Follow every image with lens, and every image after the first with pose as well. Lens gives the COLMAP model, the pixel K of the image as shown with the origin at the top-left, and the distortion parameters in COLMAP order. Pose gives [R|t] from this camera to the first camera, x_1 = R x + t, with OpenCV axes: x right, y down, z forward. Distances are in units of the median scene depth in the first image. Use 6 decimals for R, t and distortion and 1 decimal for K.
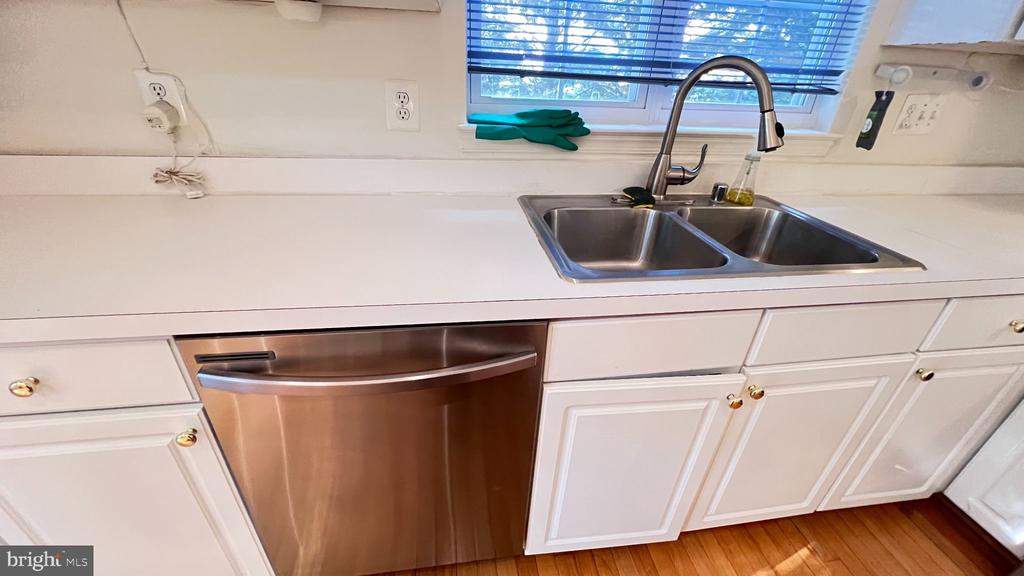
lens RADIAL K [[409.0, 0, 510.1], [0, 409.0, 289.1], [0, 0, 1]] dist [-0.002514, -0.000057]
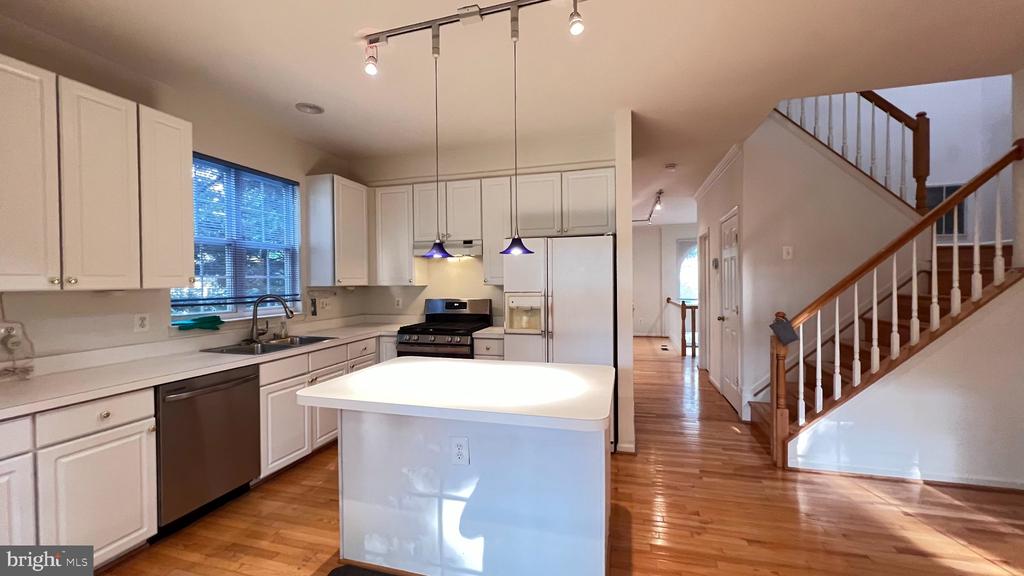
lens RADIAL K [[409.0, 0, 510.1], [0, 409.0, 289.1], [0, 0, 1]] dist [-0.002514, -0.000057]
pose [[0.418018, -0.064965, 0.906113, -1.469761], [0.467554, 0.870574, -0.153280, 0.728256], [-0.778880, 0.487731, 0.394290, -1.656393]]
